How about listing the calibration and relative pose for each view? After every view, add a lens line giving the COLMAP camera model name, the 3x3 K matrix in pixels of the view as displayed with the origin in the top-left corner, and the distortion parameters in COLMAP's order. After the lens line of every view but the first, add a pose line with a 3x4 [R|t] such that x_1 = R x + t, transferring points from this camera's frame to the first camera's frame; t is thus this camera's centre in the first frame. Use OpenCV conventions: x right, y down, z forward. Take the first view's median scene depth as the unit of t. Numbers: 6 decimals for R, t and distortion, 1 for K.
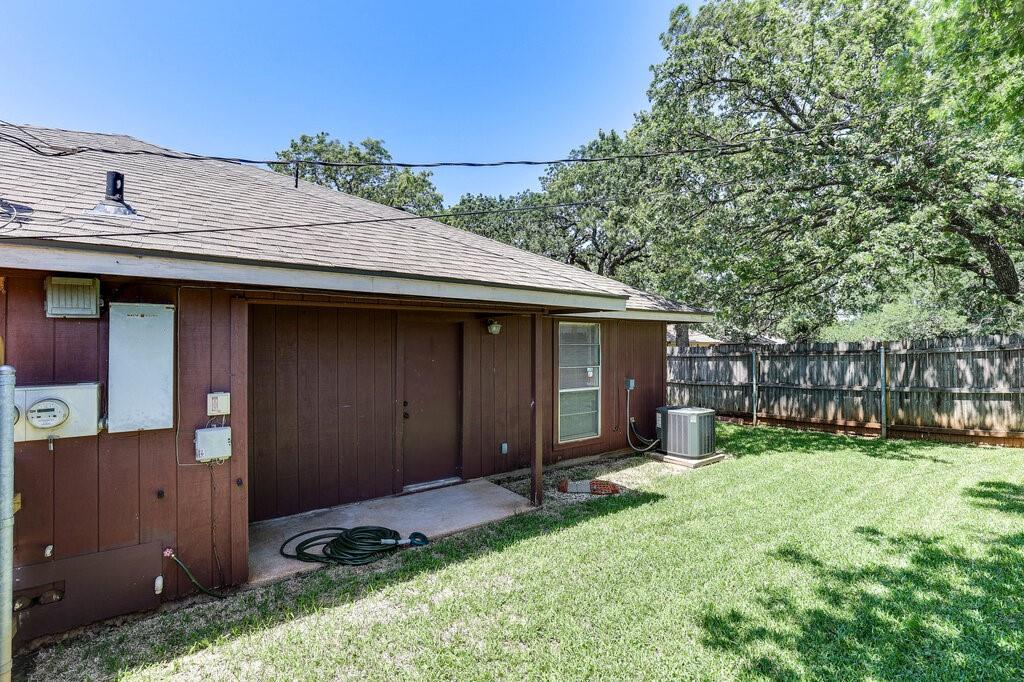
lens RADIAL K [[447.7, 0, 513.3], [0, 447.7, 330.3], [0, 0, 1]] dist [-0.035888, 0.000090]
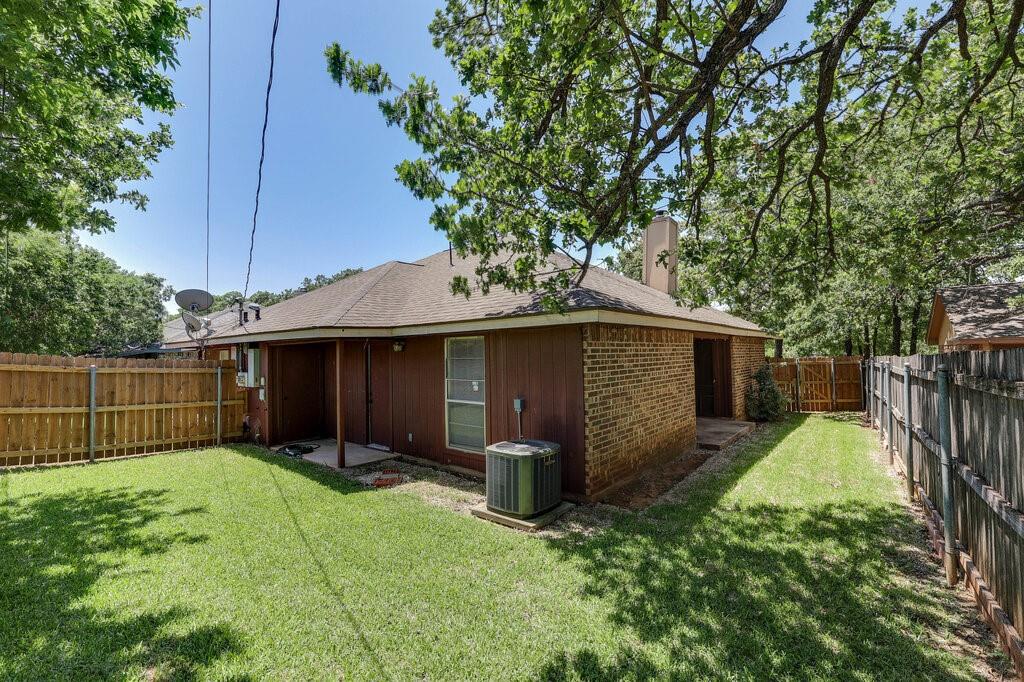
lens RADIAL K [[447.7, 0, 513.3], [0, 447.7, 330.3], [0, 0, 1]] dist [-0.035888, 0.000090]
pose [[0.249194, -0.050297, -0.967147, 1.354386], [0.054469, 0.997798, -0.037856, 0.013789], [0.966921, -0.043246, 0.251385, 0.976296]]
